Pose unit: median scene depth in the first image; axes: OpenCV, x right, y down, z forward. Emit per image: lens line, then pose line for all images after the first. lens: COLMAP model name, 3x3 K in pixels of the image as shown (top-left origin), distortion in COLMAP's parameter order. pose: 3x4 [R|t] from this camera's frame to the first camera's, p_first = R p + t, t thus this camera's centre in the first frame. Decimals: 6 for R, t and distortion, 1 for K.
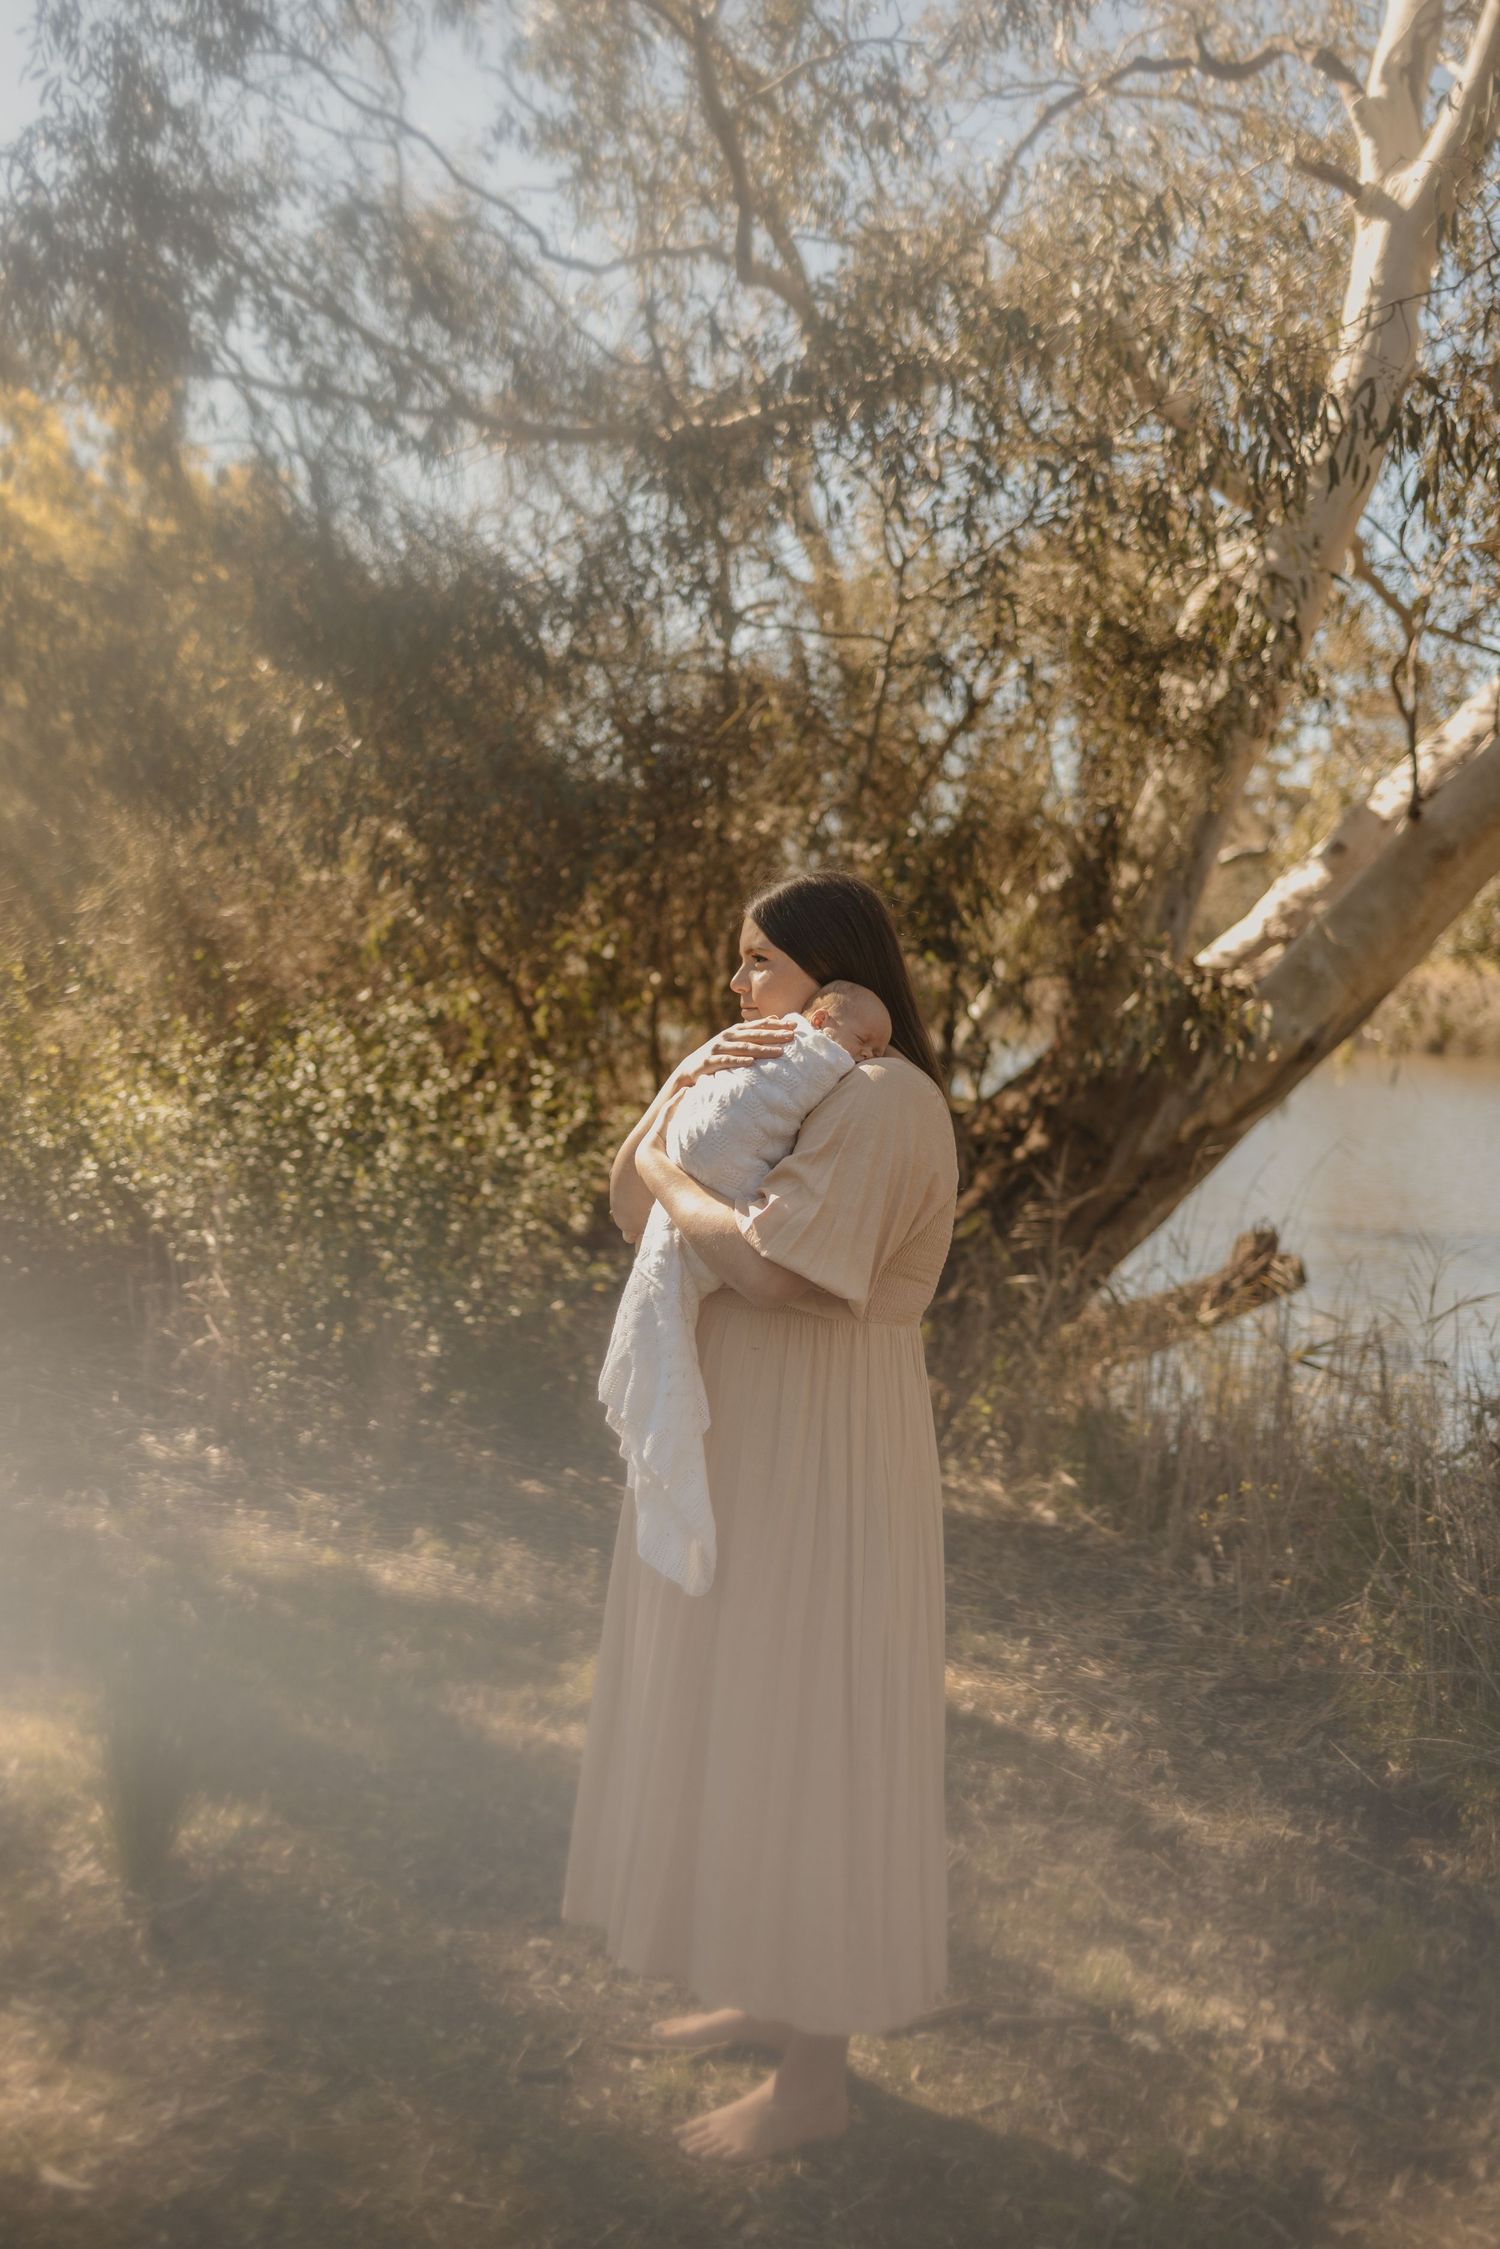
lens RADIAL K [[2339.8, 0, 755.1], [0, 2339.8, 1126.5], [0, 0, 1]] dist [0.024337, 0.000000]
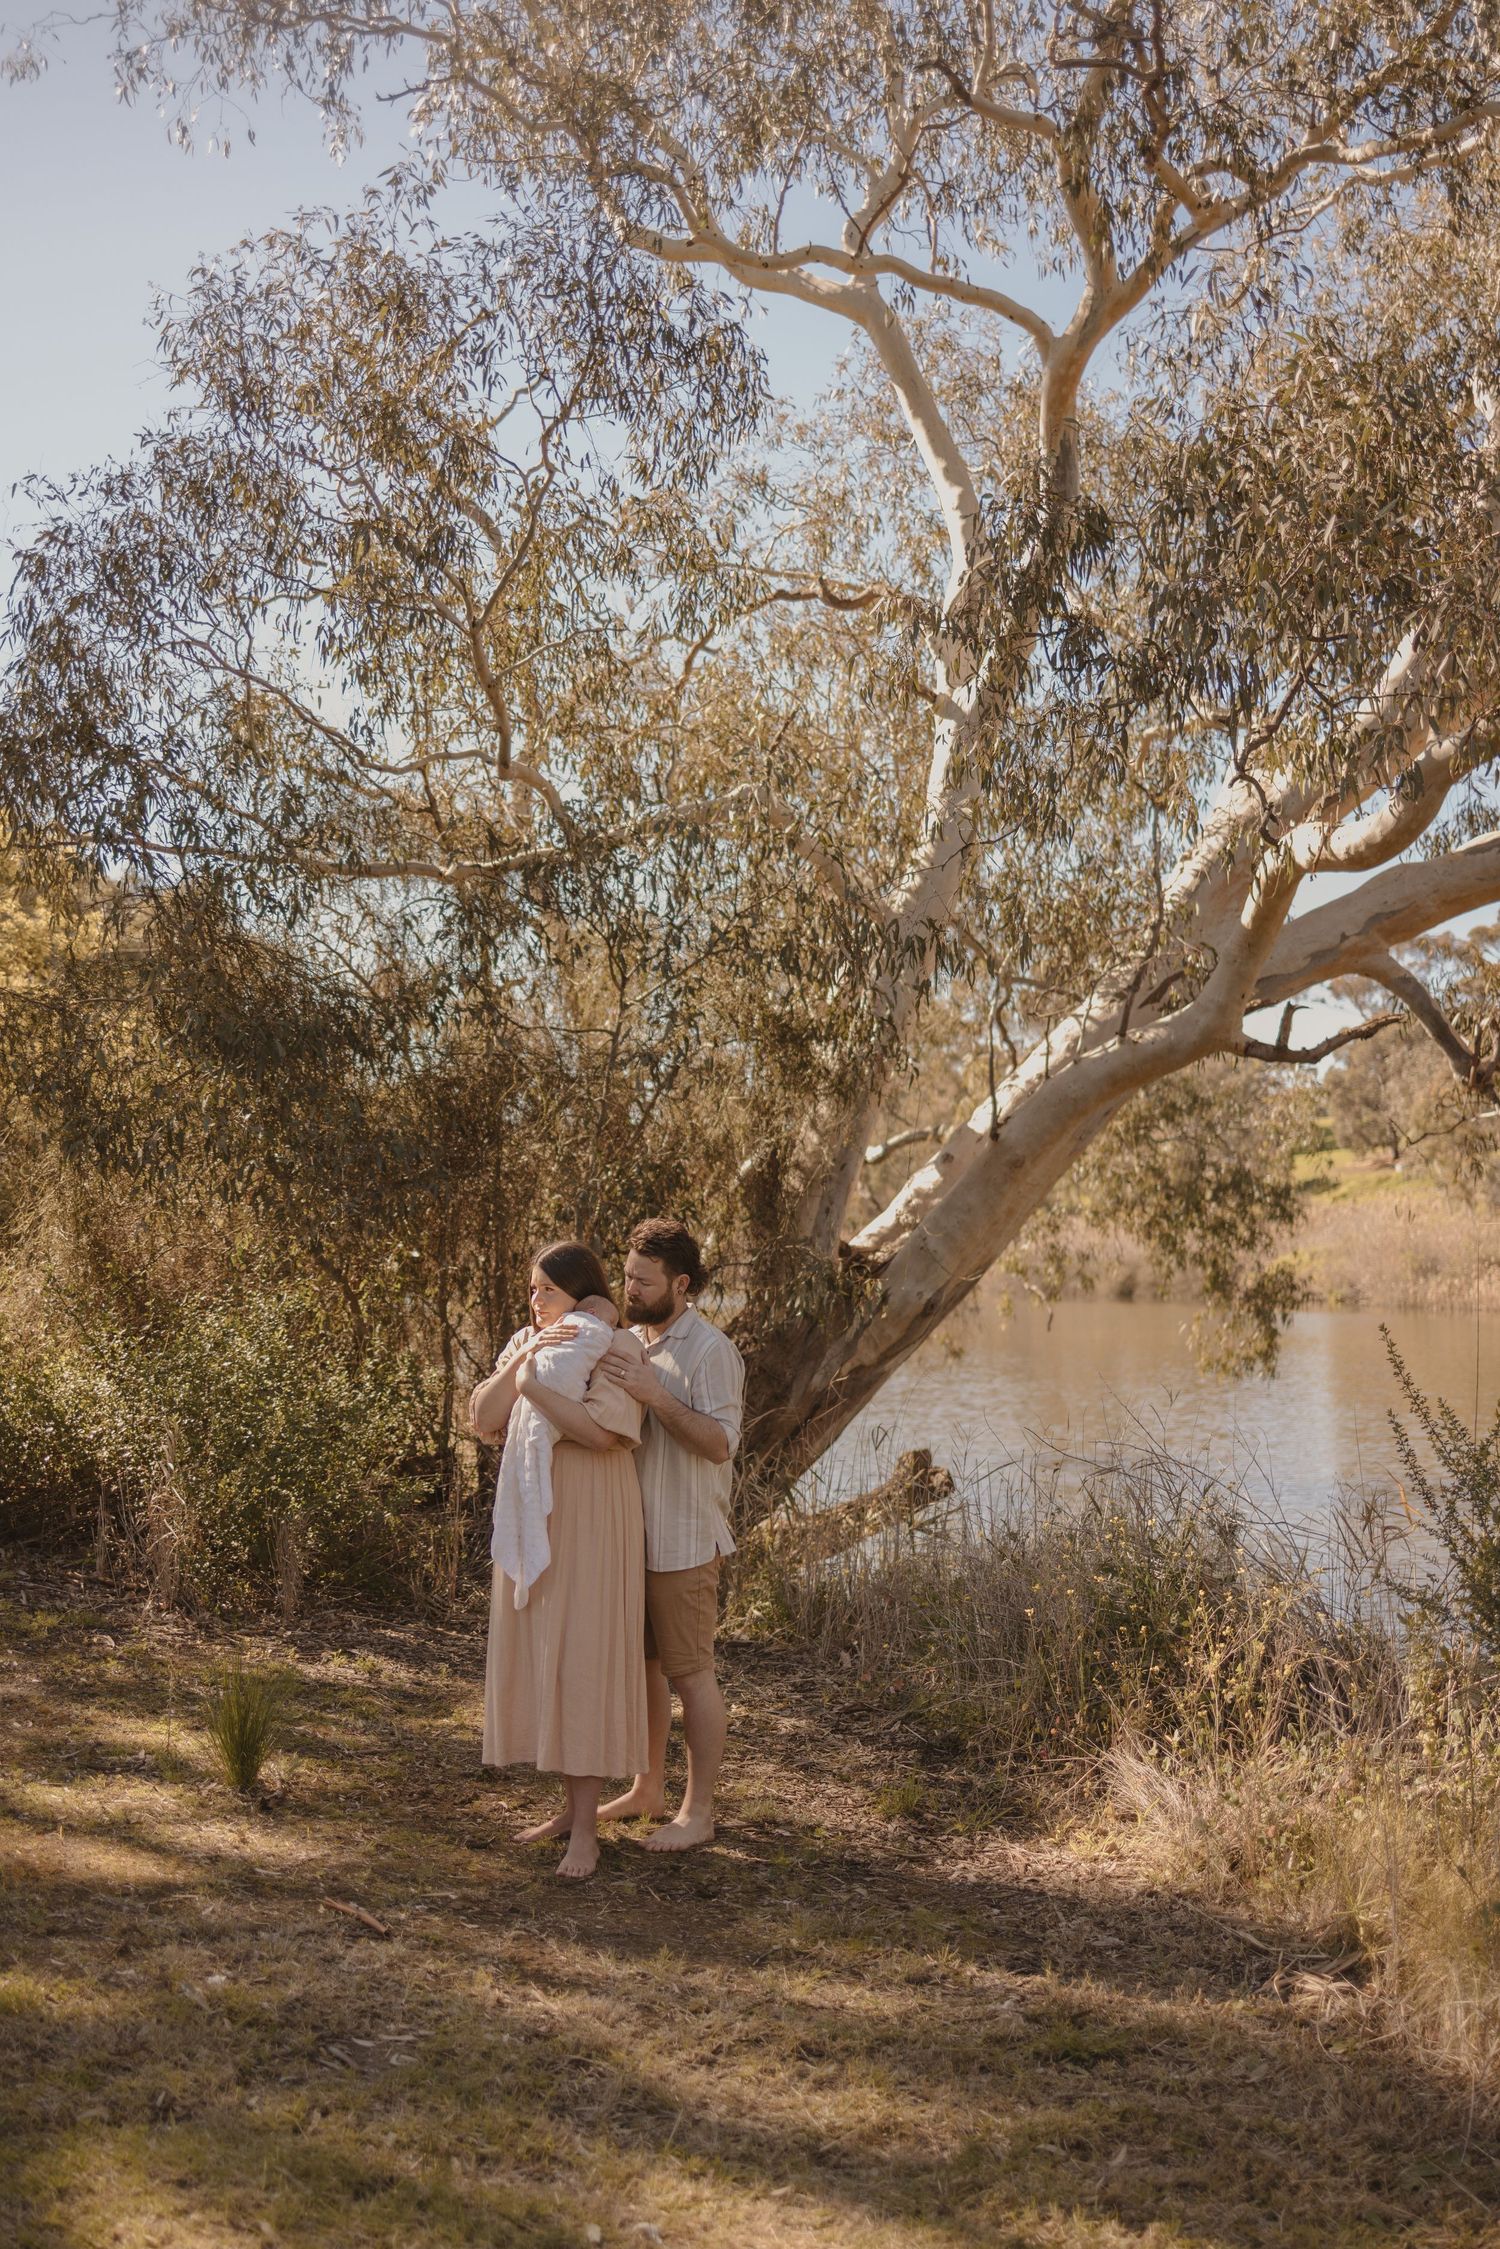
lens RADIAL K [[2339.8, 0, 751.6], [0, 2339.8, 1131.5], [0, 0, 1]] dist [0.024337, 0.000000]
pose [[0.992554, -0.023519, 0.119515, -0.026892], [0.036414, 0.993605, -0.106883, 0.007247], [-0.116236, 0.110439, 0.987062, -0.342945]]
